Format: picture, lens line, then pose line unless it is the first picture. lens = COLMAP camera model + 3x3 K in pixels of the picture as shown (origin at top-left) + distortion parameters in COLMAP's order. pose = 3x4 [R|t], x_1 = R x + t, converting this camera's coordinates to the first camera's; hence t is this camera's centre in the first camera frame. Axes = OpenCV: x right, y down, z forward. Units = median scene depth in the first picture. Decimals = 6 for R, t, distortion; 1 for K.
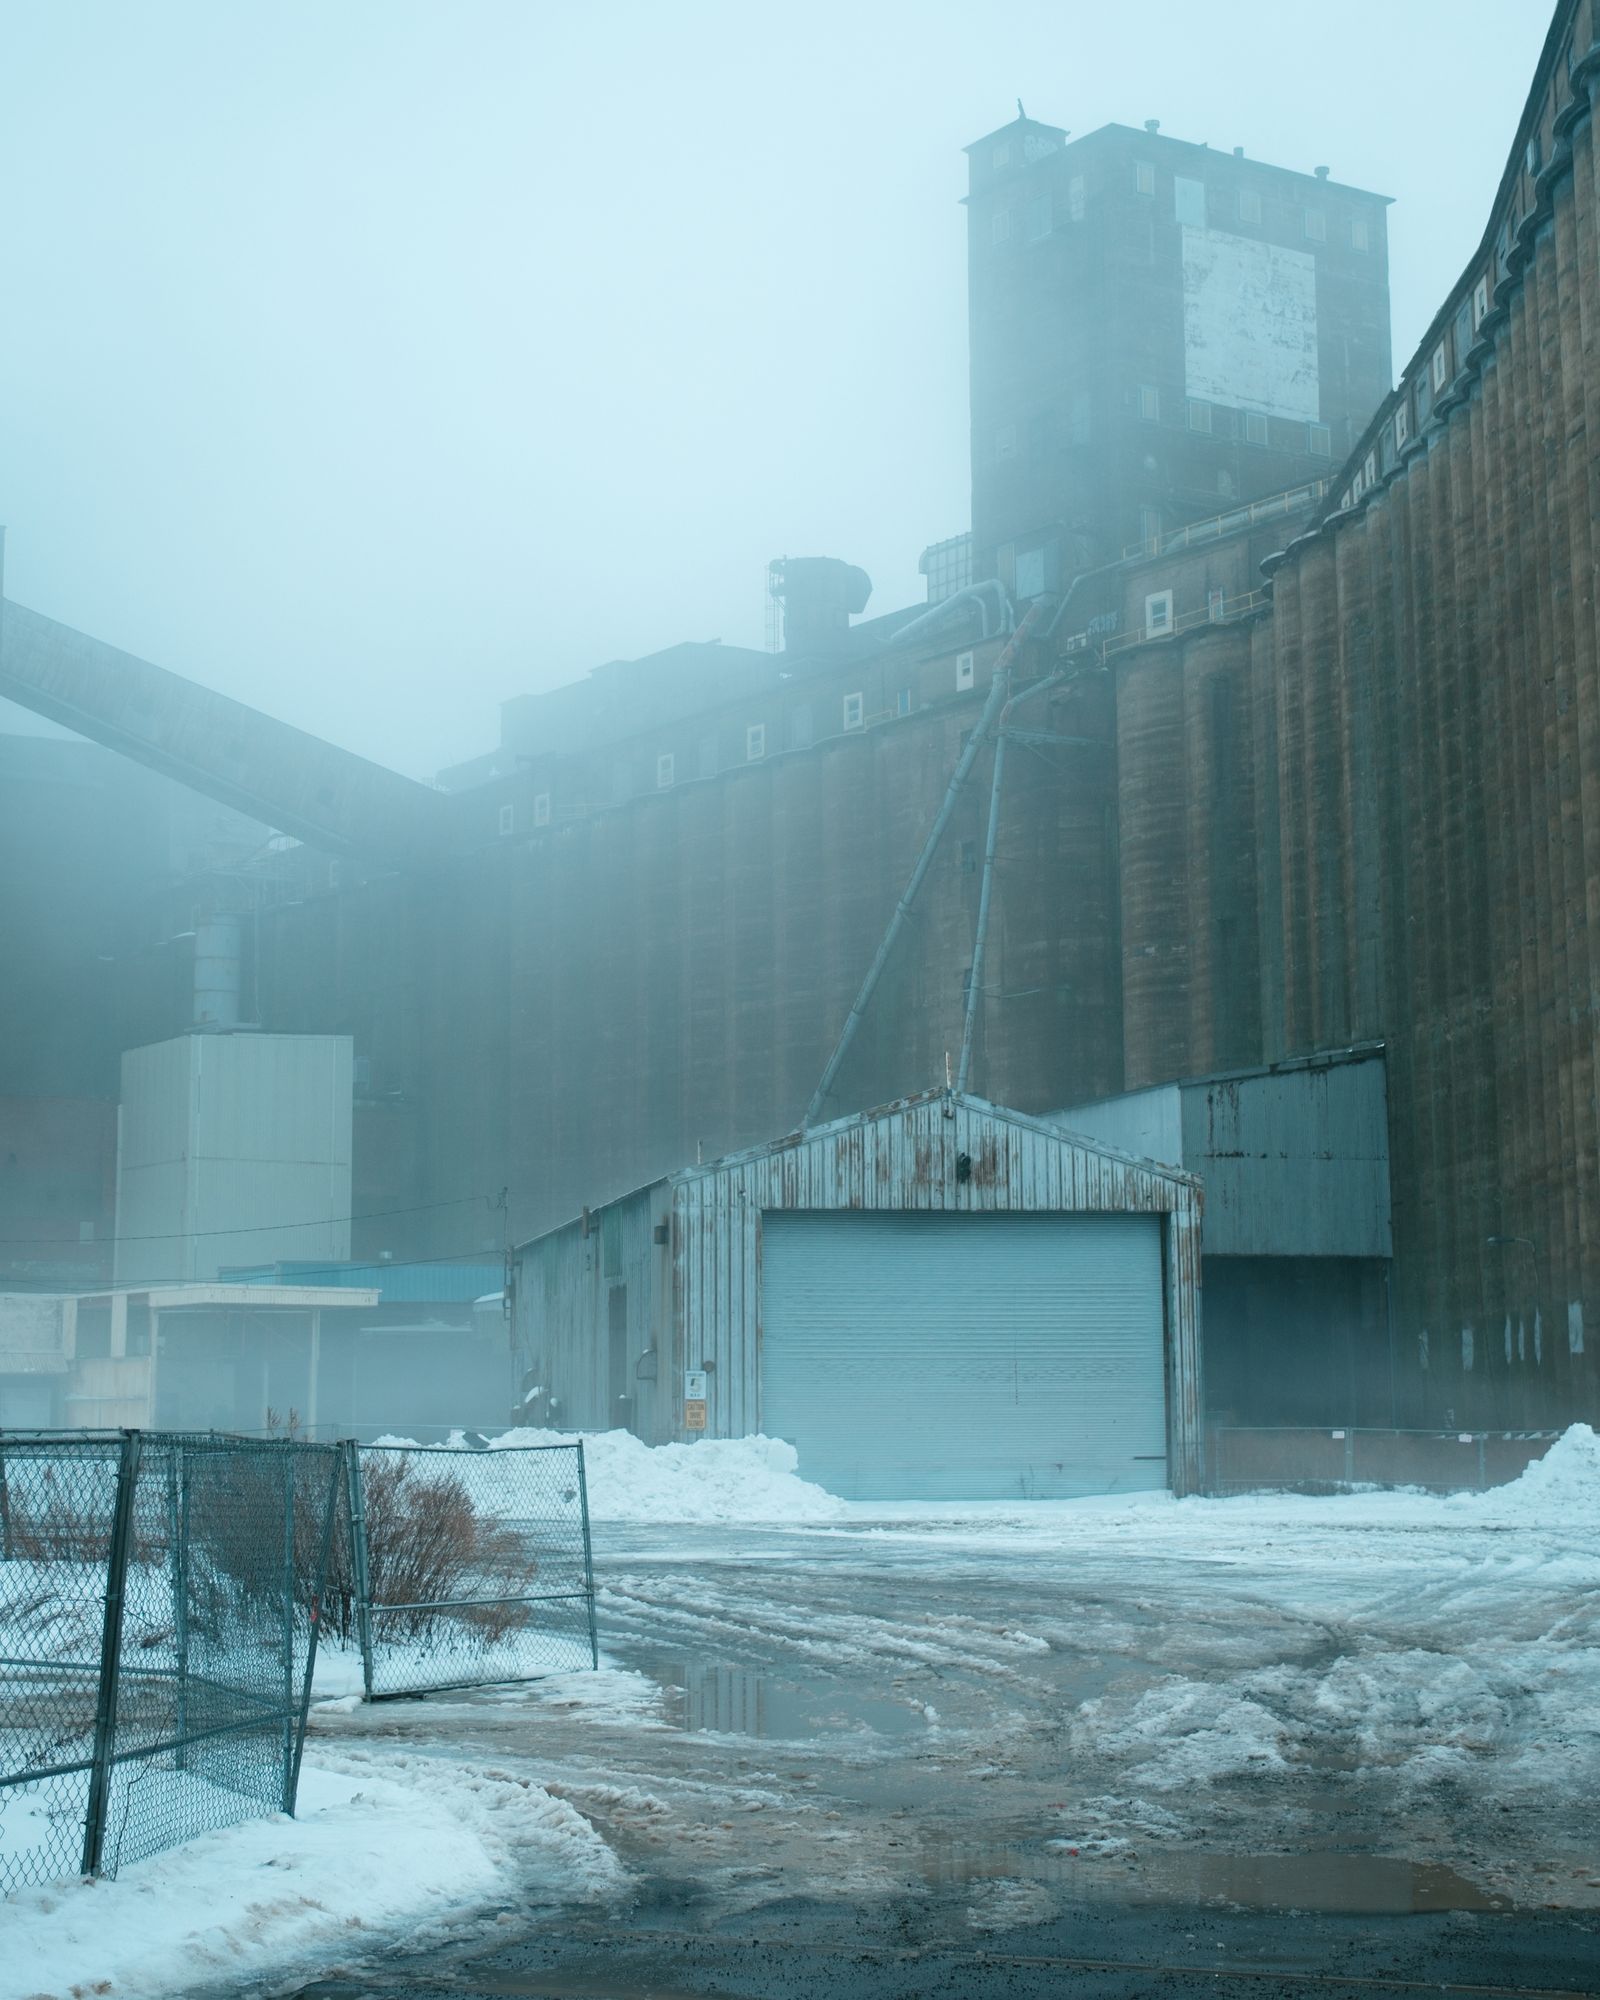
lens RADIAL K [[3329.5, 0, 800.0], [0, 3329.5, 1000.0], [0, 0, 1]] dist [0.007993, -0.034928]
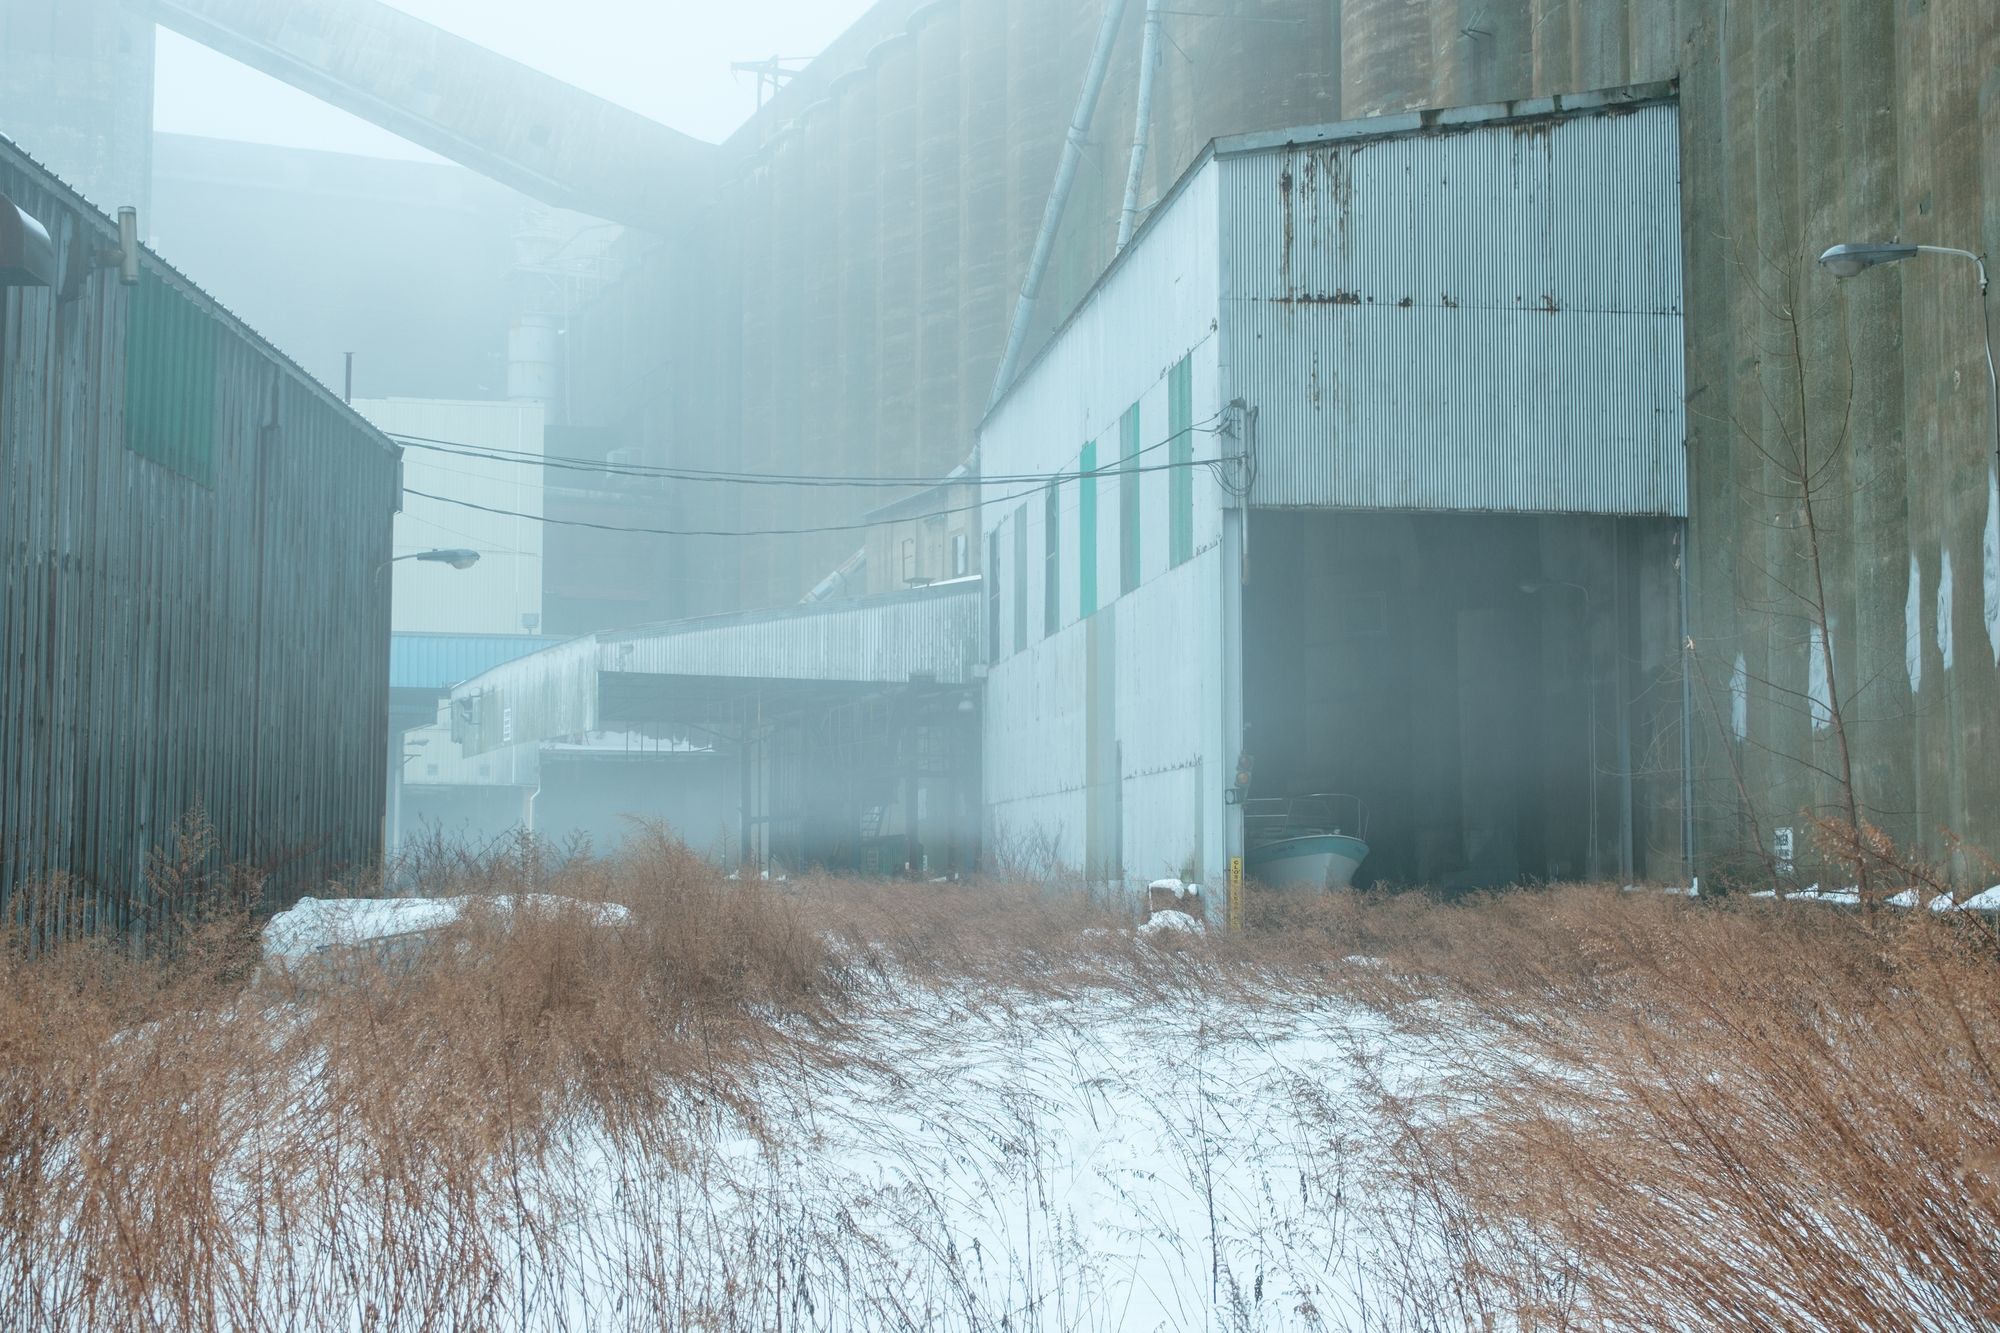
lens RADIAL K [[2372.9, 0, 1000.5], [0, 2372.9, 721.2], [0, 0, 1]] dist [0.007338, -0.010061]
pose [[0.981016, -0.004445, -0.193874, 0.146363], [0.017264, 0.997769, 0.064482, 0.082724], [0.193155, -0.066605, 0.978905, 0.645500]]
